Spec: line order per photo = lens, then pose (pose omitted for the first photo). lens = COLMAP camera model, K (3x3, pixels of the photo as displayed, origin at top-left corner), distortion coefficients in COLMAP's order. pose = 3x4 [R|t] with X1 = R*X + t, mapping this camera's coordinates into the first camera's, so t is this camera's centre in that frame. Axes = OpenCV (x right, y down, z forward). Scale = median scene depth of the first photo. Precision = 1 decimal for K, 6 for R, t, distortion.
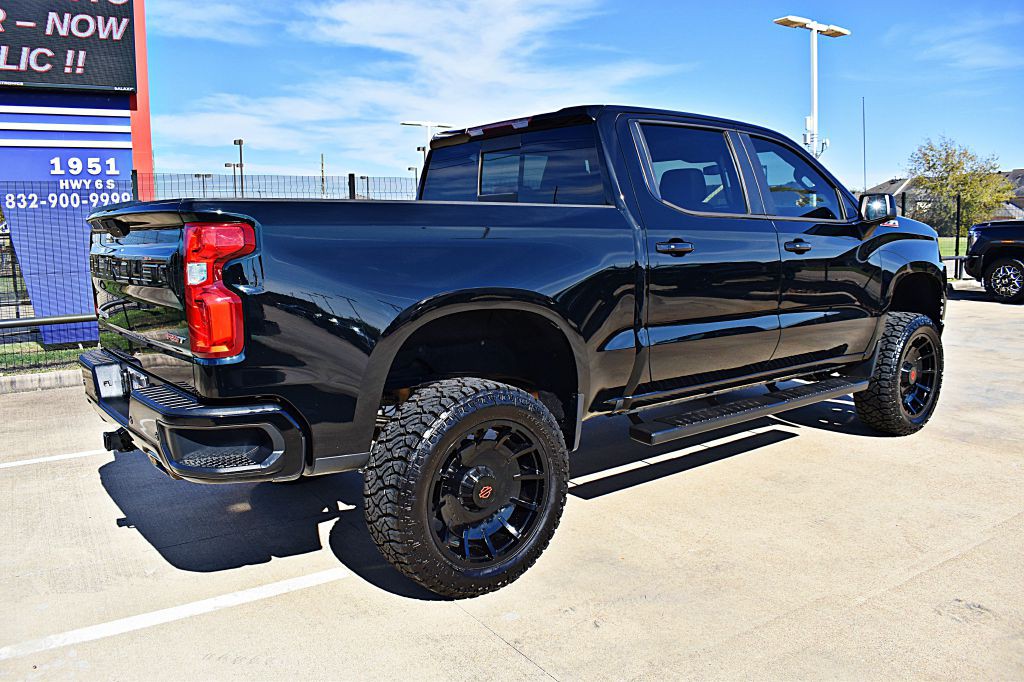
lens RADIAL K [[780.9, 0, 512.0], [0, 780.9, 341.0], [0, 0, 1]] dist [-0.115795, 0.034074]
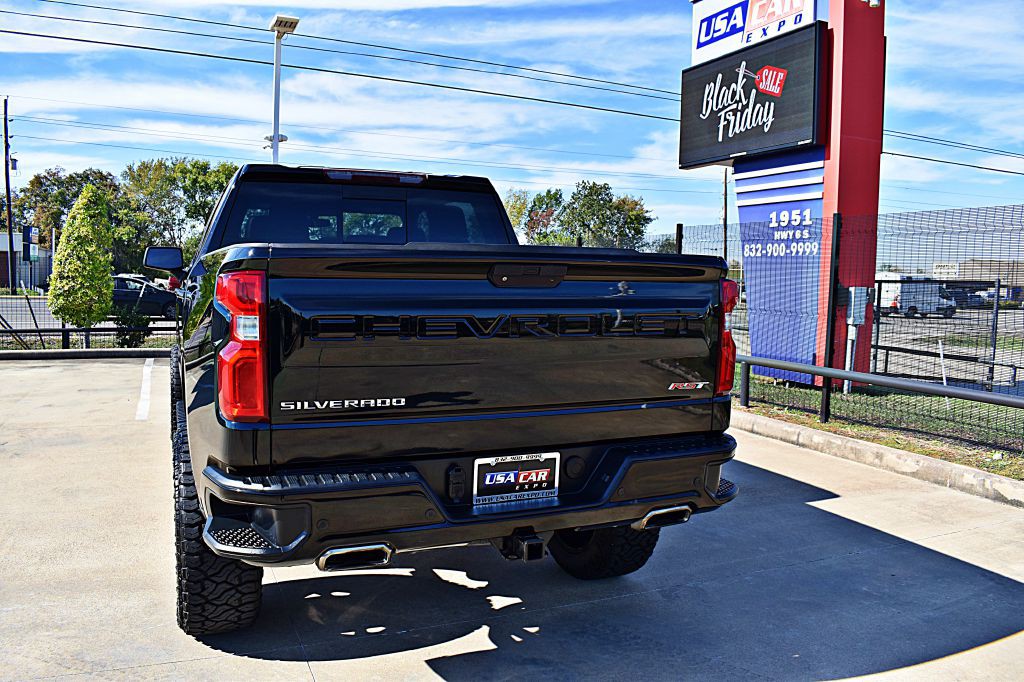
lens RADIAL K [[791.6, 0, 506.9], [0, 791.6, 336.5], [0, 0, 1]] dist [-0.099136, 0.017295]
pose [[-0.179506, 0.086277, -0.979966, 0.631589], [-0.162299, 0.979899, 0.116001, -0.132379], [0.970277, 0.179870, -0.161895, 0.830997]]
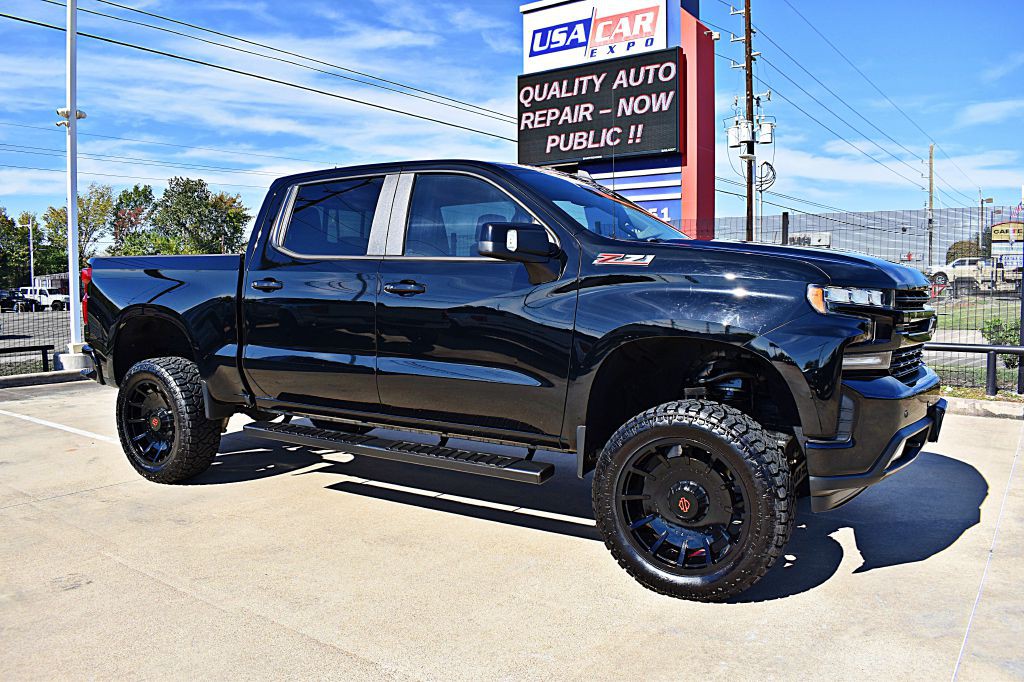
lens RADIAL K [[791.6, 0, 506.9], [0, 791.6, 336.5], [0, 0, 1]] dist [-0.099136, 0.017295]
pose [[0.343549, 0.082549, -0.935500, 0.598158], [-0.135124, 0.990109, 0.037745, -0.053550], [0.929363, 0.113442, 0.351305, 0.356399]]
